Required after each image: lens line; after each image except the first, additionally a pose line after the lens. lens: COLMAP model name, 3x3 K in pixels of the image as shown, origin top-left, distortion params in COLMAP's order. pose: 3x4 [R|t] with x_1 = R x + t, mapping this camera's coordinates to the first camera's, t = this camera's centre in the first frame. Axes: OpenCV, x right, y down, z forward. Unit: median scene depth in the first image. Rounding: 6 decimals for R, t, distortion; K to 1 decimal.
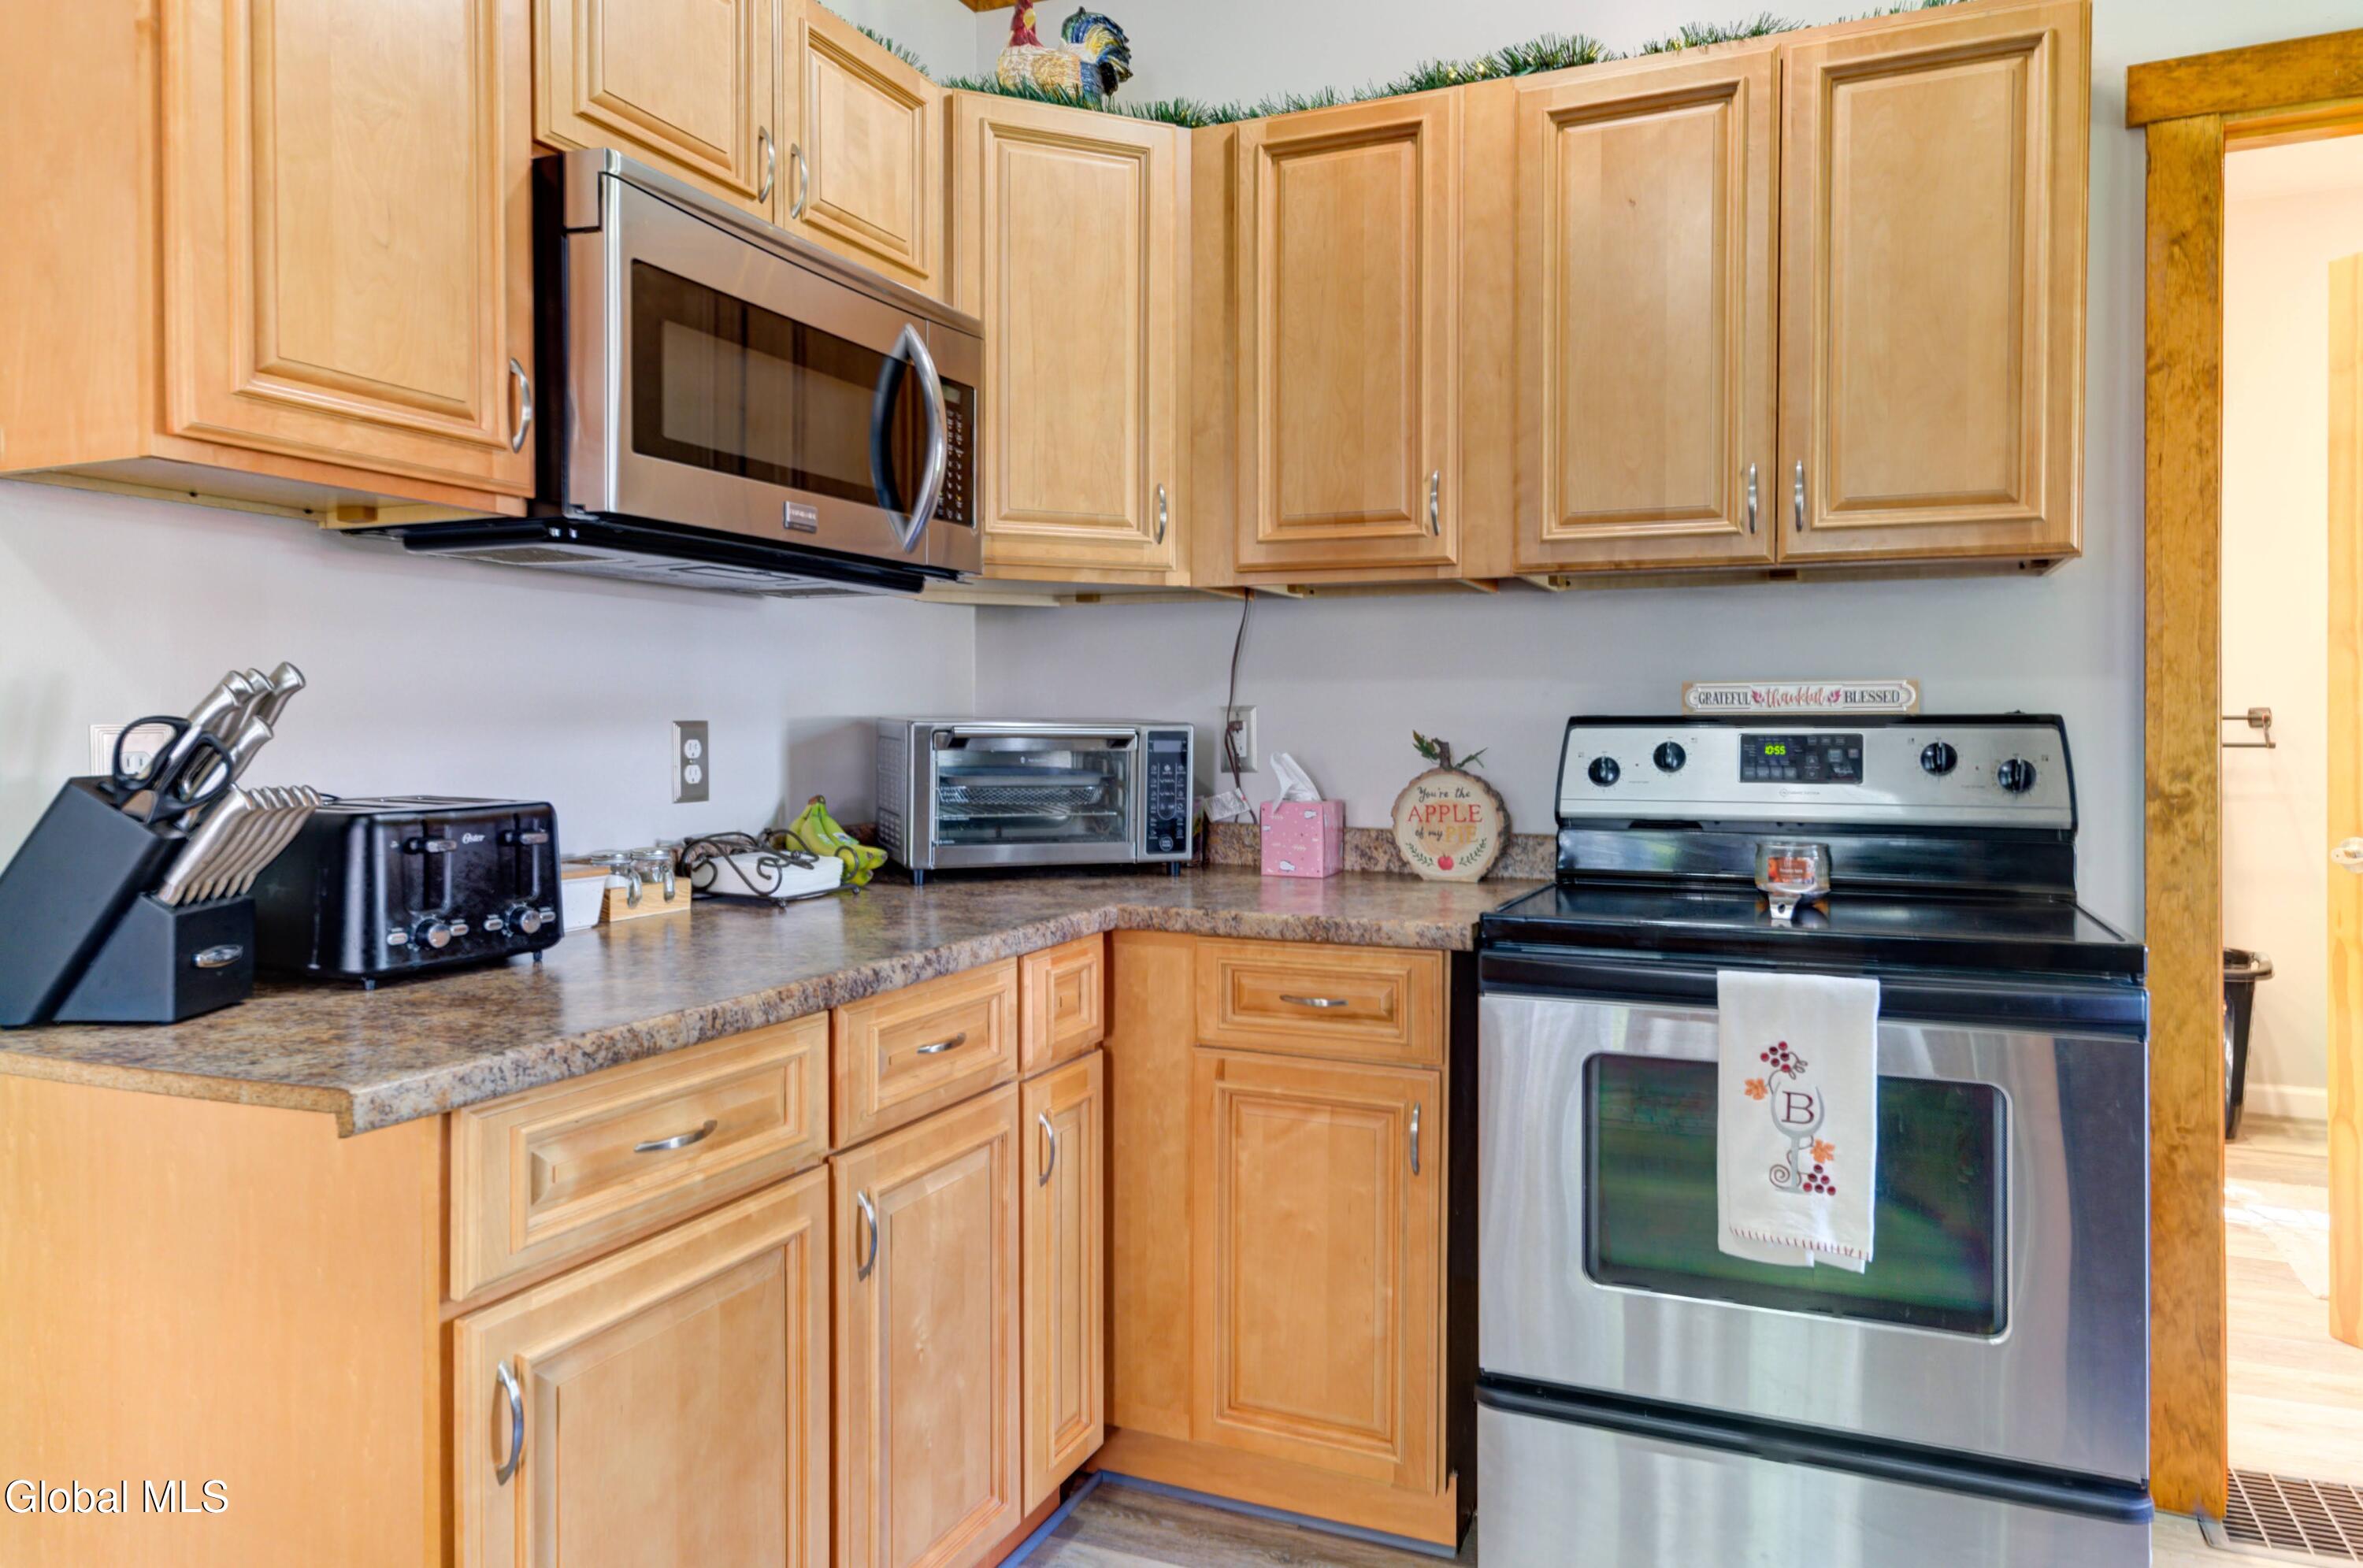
lens RADIAL K [[1474.1, 0, 1181.5], [0, 1474.1, 784.0], [0, 0, 1]] dist [0.020694, -0.003780]
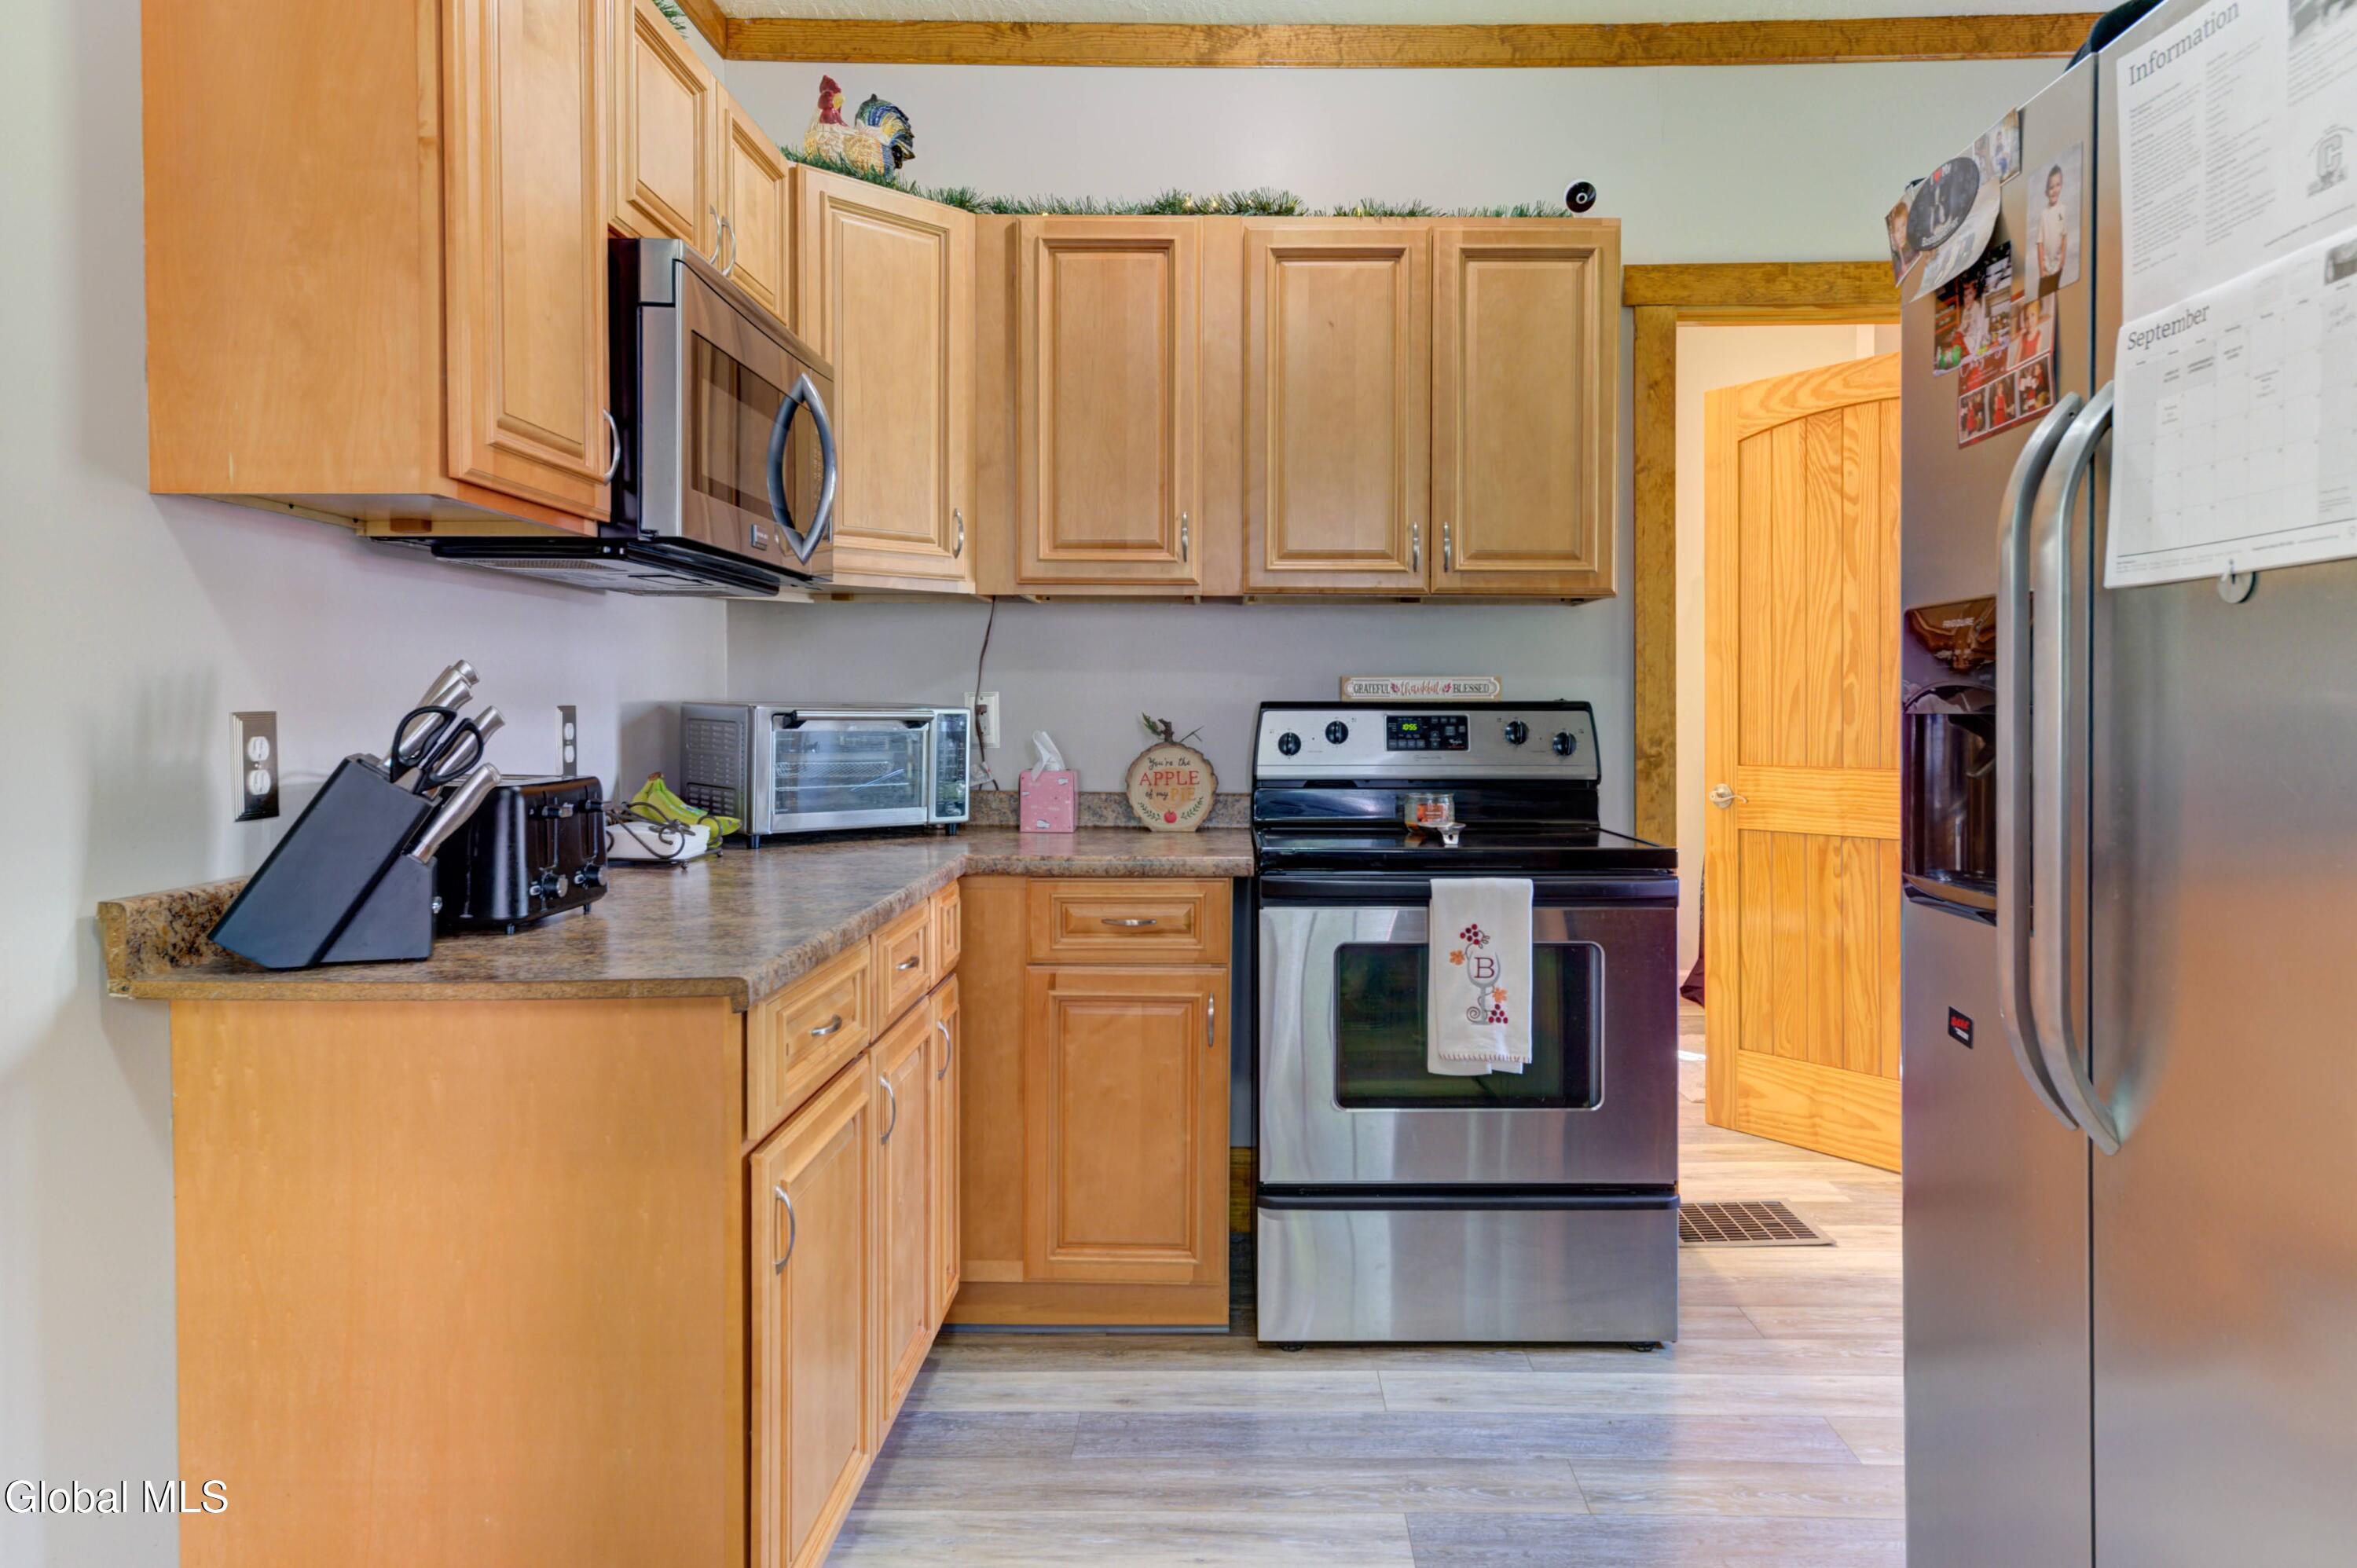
lens RADIAL K [[1470.4, 0, 1178.5], [0, 1470.4, 784.0], [0, 0, 1]] dist [0.020694, -0.003780]
pose [[0.928581, -0.019562, 0.370615, -0.328263], [0.013987, 0.999745, 0.017724, 0.002998], [-0.370867, -0.011274, 0.928618, -0.204444]]
